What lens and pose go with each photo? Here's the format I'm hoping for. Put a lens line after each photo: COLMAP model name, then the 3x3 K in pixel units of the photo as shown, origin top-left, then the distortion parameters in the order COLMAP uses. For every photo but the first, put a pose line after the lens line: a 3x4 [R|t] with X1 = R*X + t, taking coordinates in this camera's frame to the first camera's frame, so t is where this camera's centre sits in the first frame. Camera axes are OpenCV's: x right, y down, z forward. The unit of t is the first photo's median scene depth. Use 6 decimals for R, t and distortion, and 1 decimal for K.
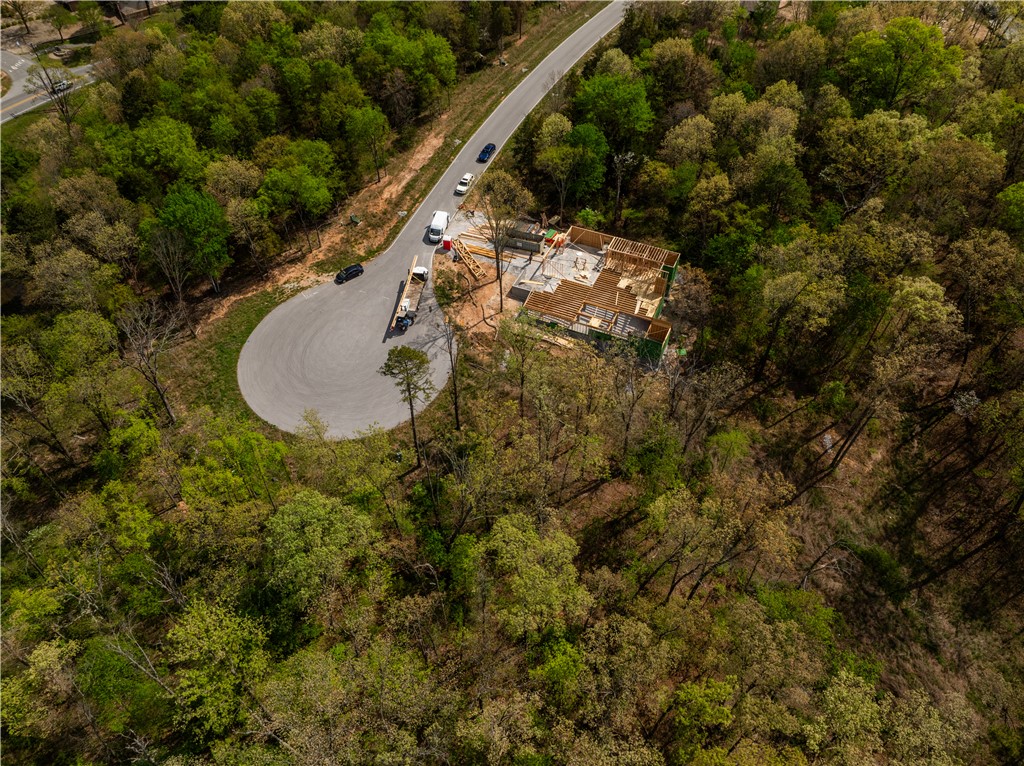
lens RADIAL K [[726.4, 0, 511.1], [0, 726.4, 382.2], [0, 0, 1]] dist [-0.043434, 0.007668]
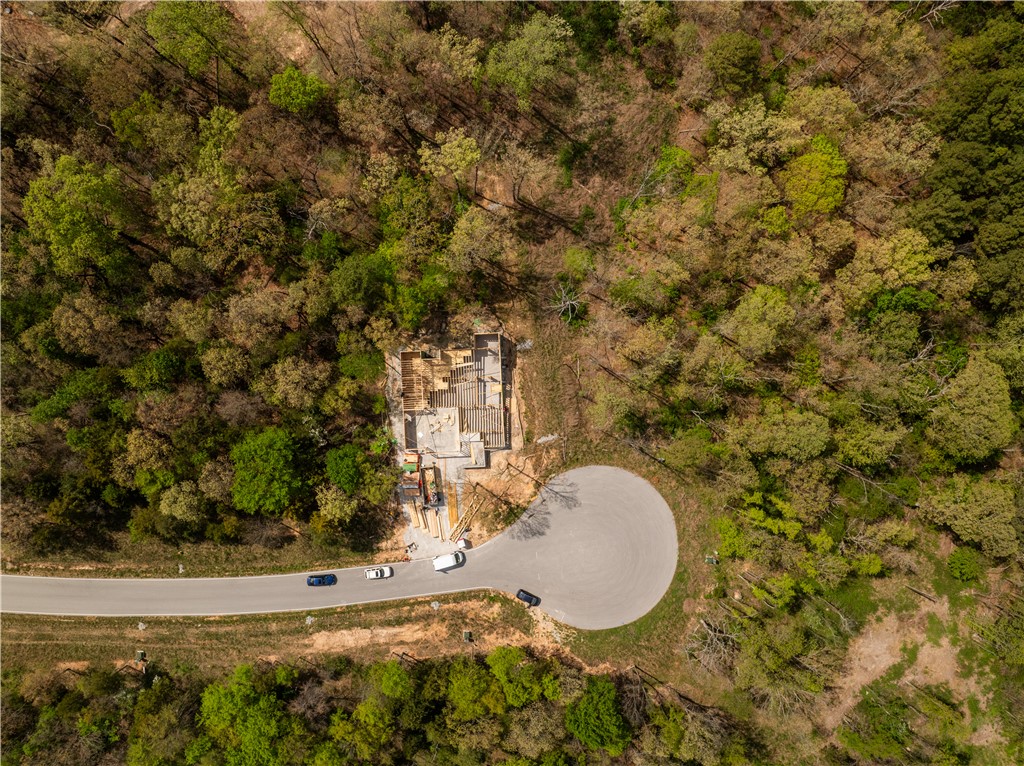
lens RADIAL K [[726.4, 0, 511.1], [0, 726.4, 382.2], [0, 0, 1]] dist [-0.043434, 0.007668]
pose [[-0.455384, -0.890223, -0.011350, 0.117072], [0.642220, -0.337297, 0.688320, -0.862566], [-0.616587, 0.306161, 0.725318, 0.050733]]
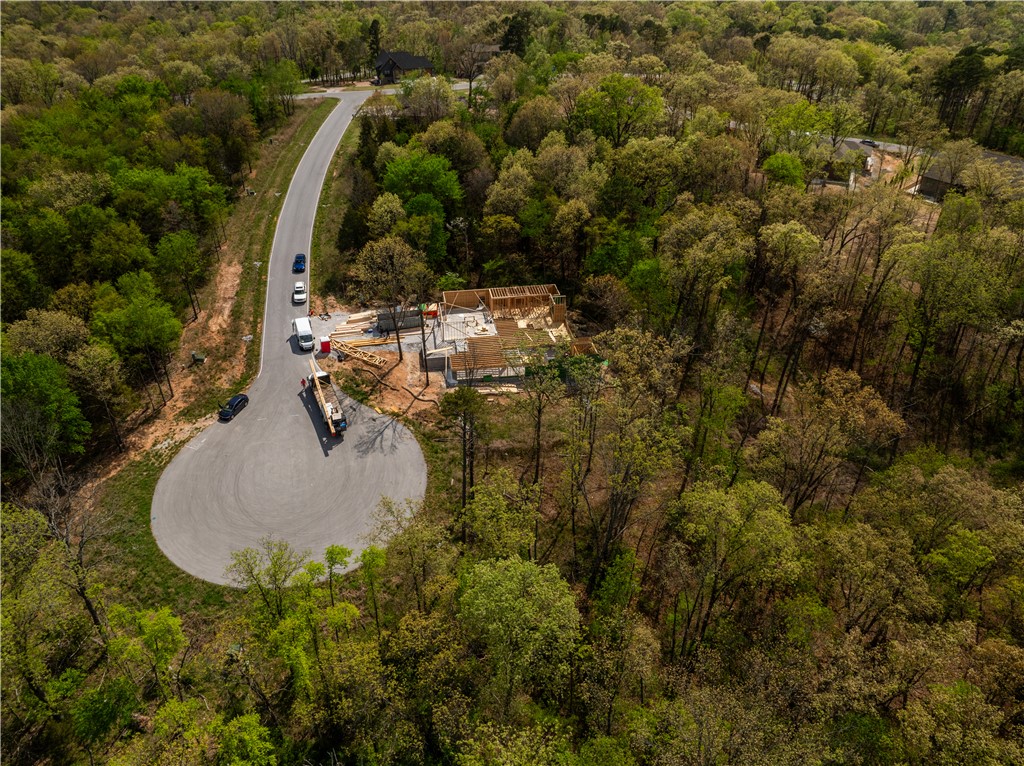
lens RADIAL K [[726.4, 0, 511.1], [0, 726.4, 382.2], [0, 0, 1]] dist [-0.043434, 0.007668]
pose [[0.830562, -0.301993, 0.467939, -0.336028], [0.400719, 0.907560, -0.125539, 0.052931], [-0.386771, 0.291780, 0.874799, 0.154268]]
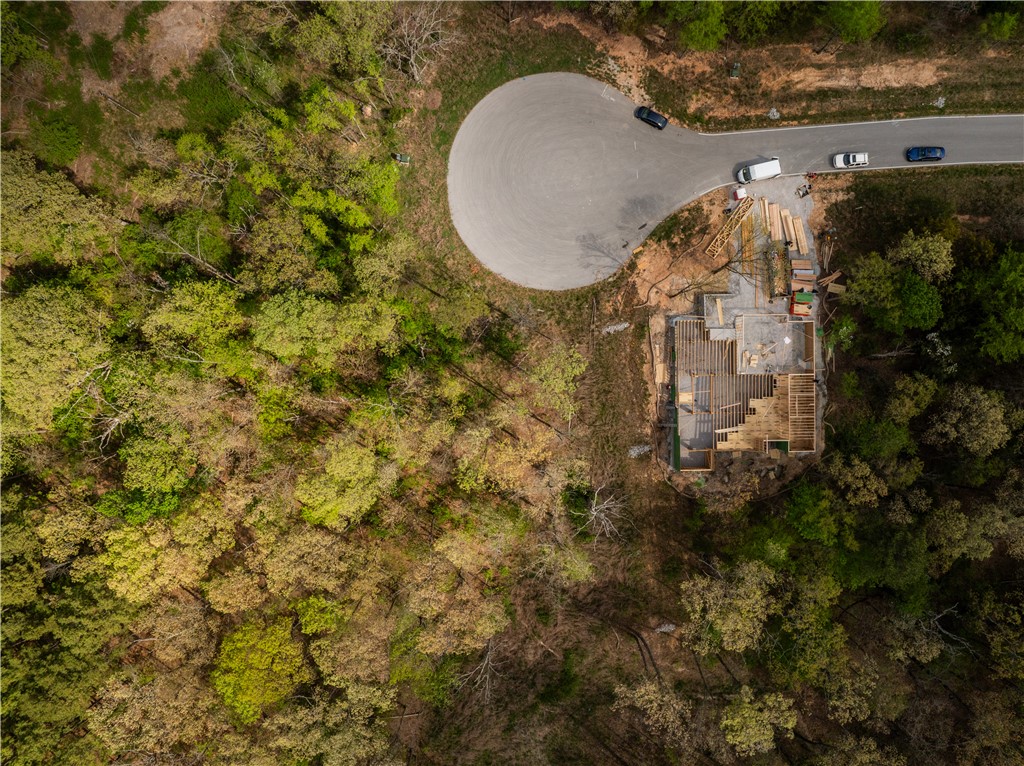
lens RADIAL K [[726.4, 0, 511.1], [0, 726.4, 382.2], [0, 0, 1]] dist [-0.043434, 0.007668]
pose [[0.425684, 0.904701, 0.017589, -0.017593], [-0.666391, 0.300285, 0.682460, -0.543398], [0.612140, -0.302234, 0.730711, 0.144917]]
